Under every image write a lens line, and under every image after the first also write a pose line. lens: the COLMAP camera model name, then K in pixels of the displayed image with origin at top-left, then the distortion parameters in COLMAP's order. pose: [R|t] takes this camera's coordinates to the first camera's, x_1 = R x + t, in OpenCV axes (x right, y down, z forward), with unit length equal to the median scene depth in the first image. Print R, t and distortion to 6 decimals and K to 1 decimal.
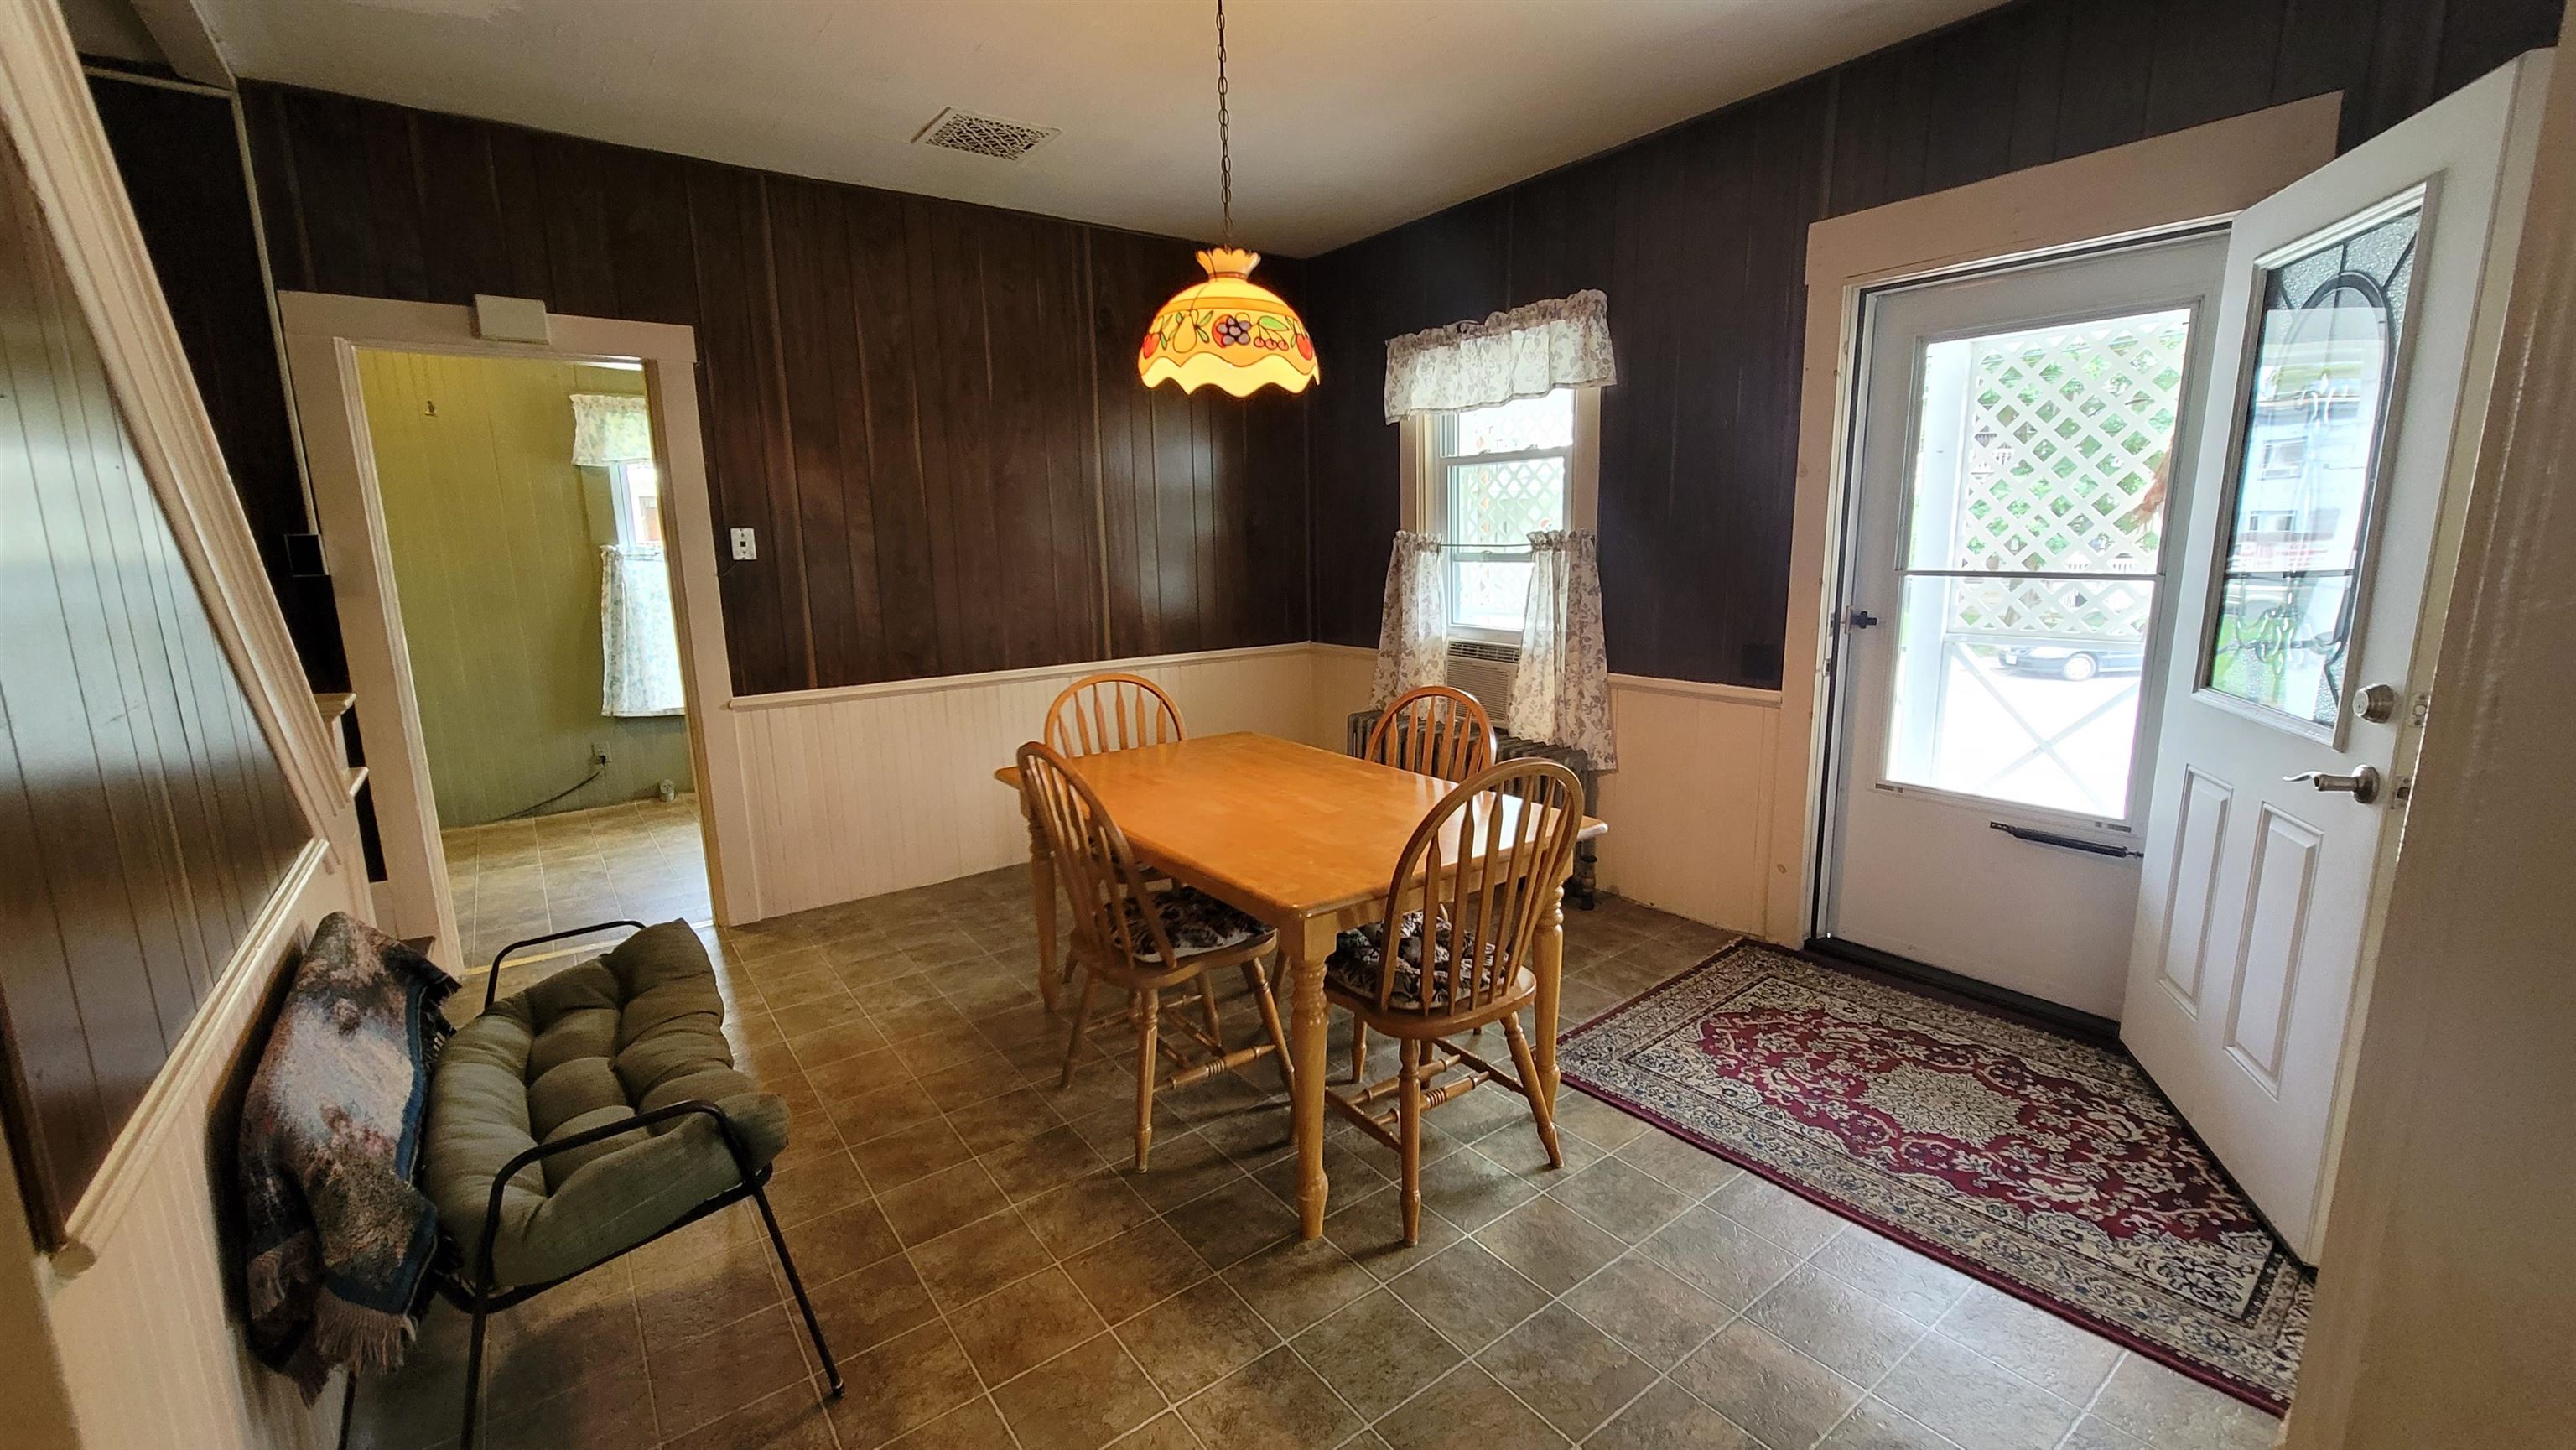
lens RADIAL K [[1048.0, 0, 1288.0], [0, 1048.0, 725.0], [0, 0, 1]] dist [-0.000447, -0.000020]
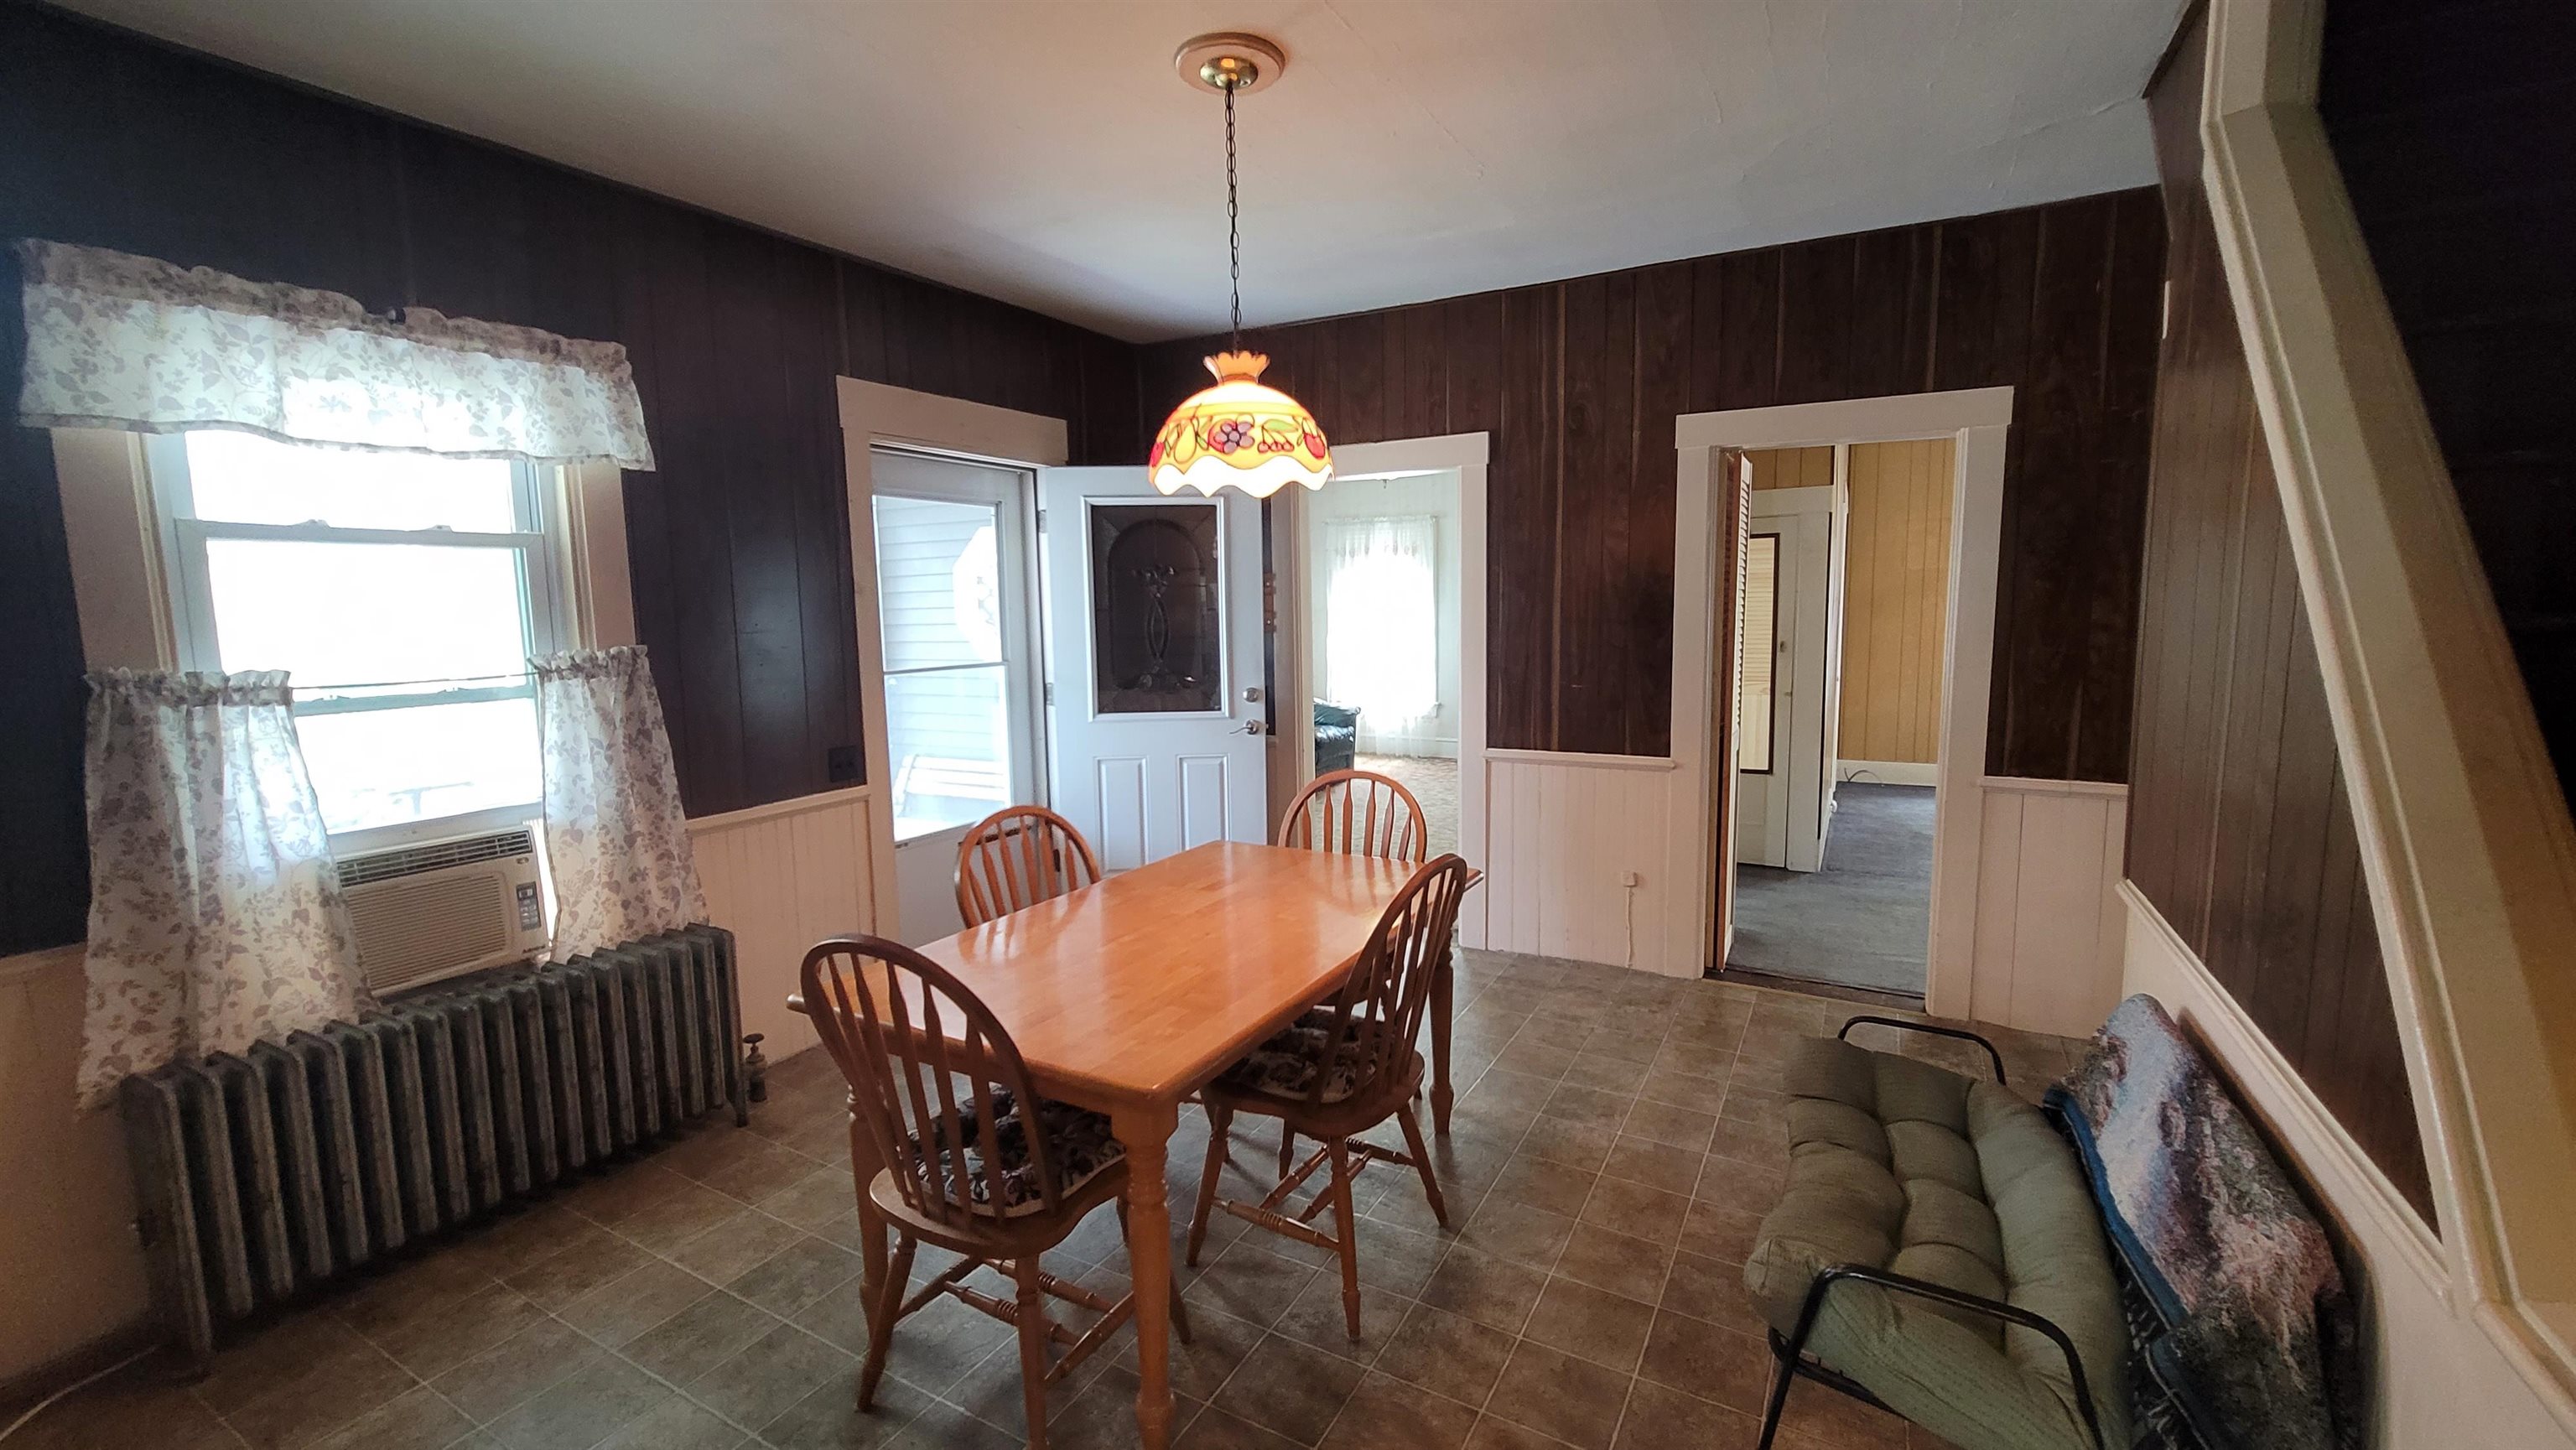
lens RADIAL K [[1048.0, 0, 1288.0], [0, 1048.0, 725.0], [0, 0, 1]] dist [-0.000447, -0.000020]
pose [[-0.411137, -0.081497, 0.907923, -0.624066], [0.190106, 0.966430, 0.172835, -0.175088], [-0.891530, 0.243661, -0.381842, 0.886734]]
